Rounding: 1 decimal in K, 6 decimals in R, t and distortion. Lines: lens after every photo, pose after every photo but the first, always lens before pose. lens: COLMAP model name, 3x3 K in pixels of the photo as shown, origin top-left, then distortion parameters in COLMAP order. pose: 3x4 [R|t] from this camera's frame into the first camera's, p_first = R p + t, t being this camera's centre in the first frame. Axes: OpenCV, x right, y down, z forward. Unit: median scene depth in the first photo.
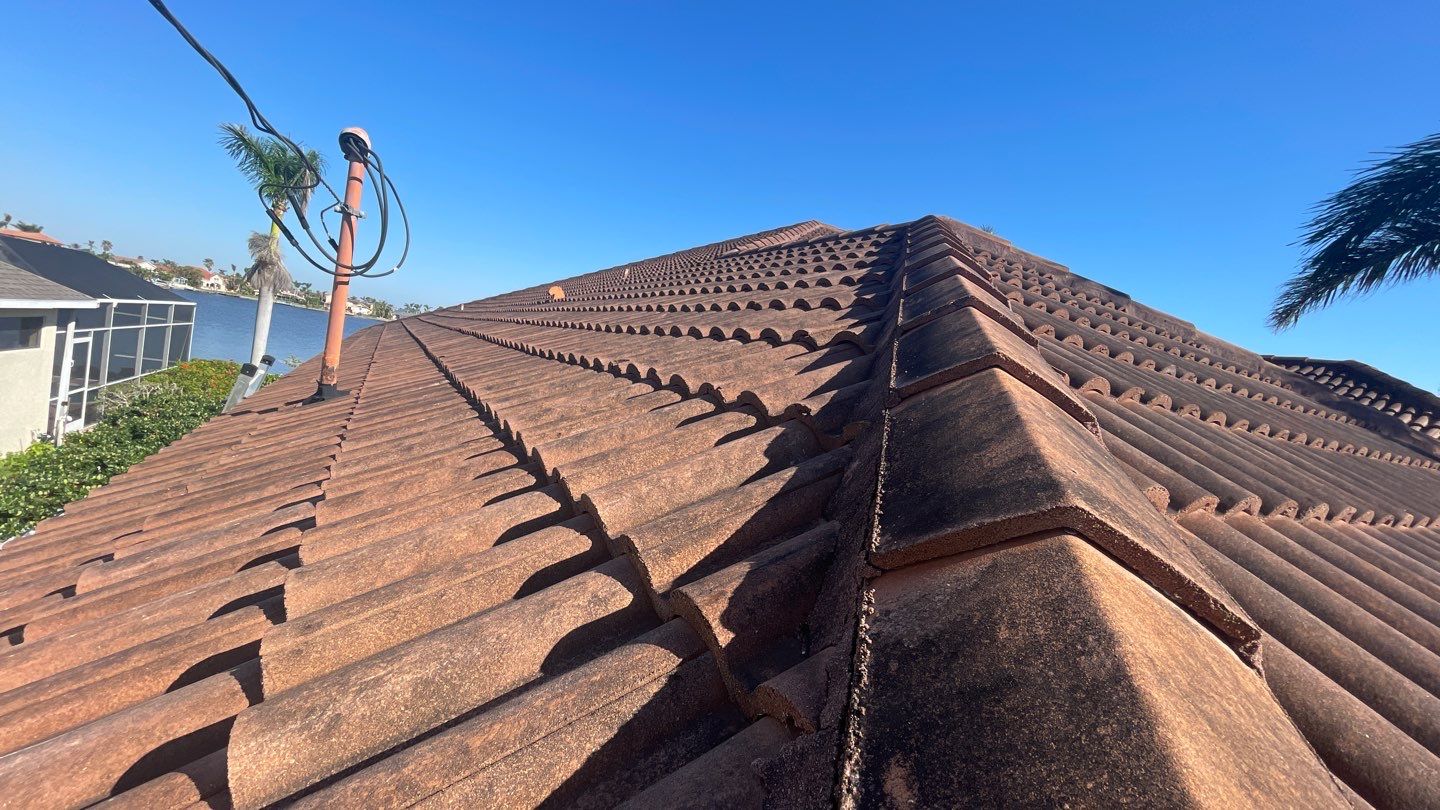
lens RADIAL K [[583.6, 0, 717.4], [0, 583.6, 404.9], [0, 0, 1]] dist [-0.001475, -0.000332]
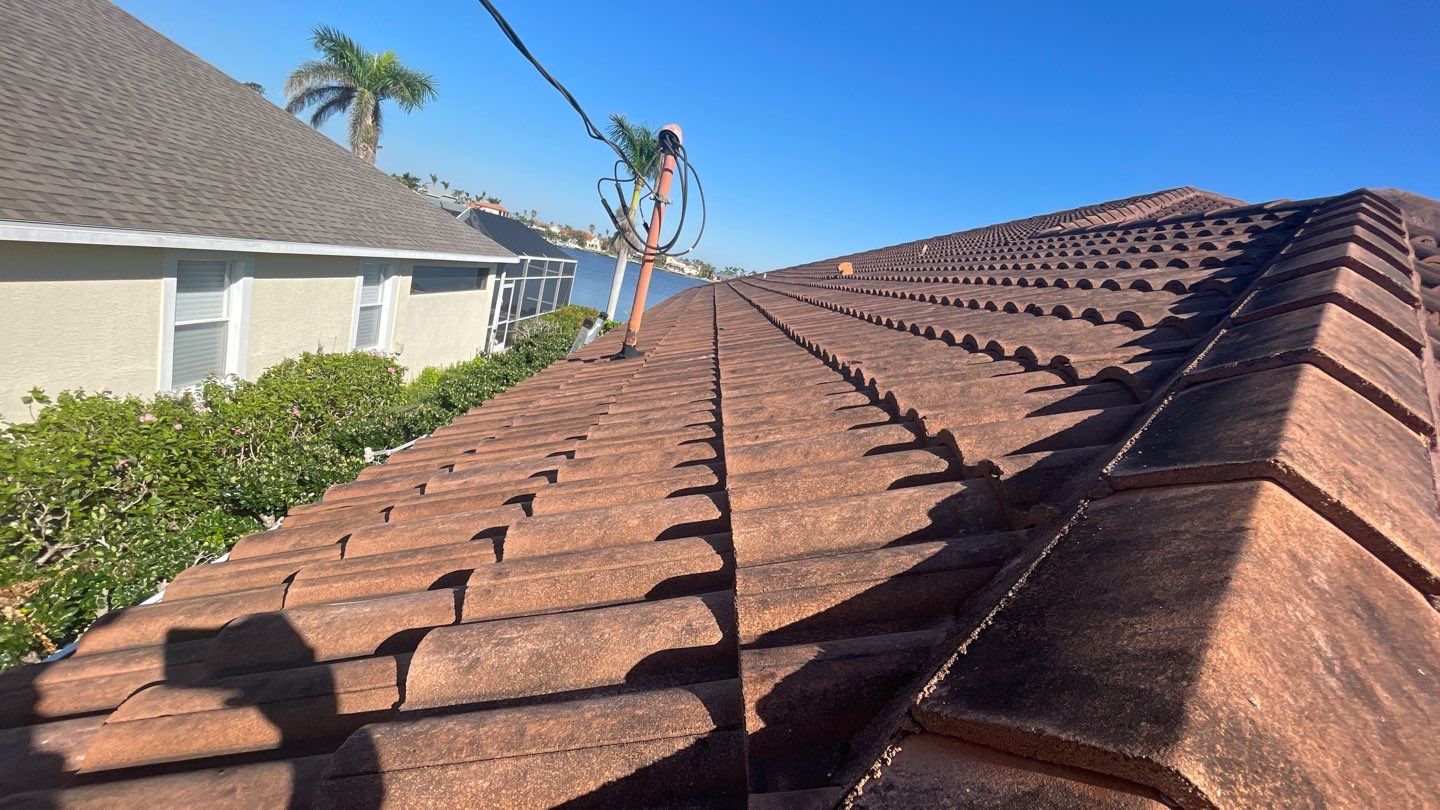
lens RADIAL K [[583.6, 0, 717.4], [0, 583.6, 404.9], [0, 0, 1]] dist [-0.001475, -0.000332]
pose [[0.874904, 0.151924, -0.459851, 0.106027], [-0.127902, 0.988294, 0.083166, -0.065039], [0.467103, -0.013946, 0.884093, 0.039522]]
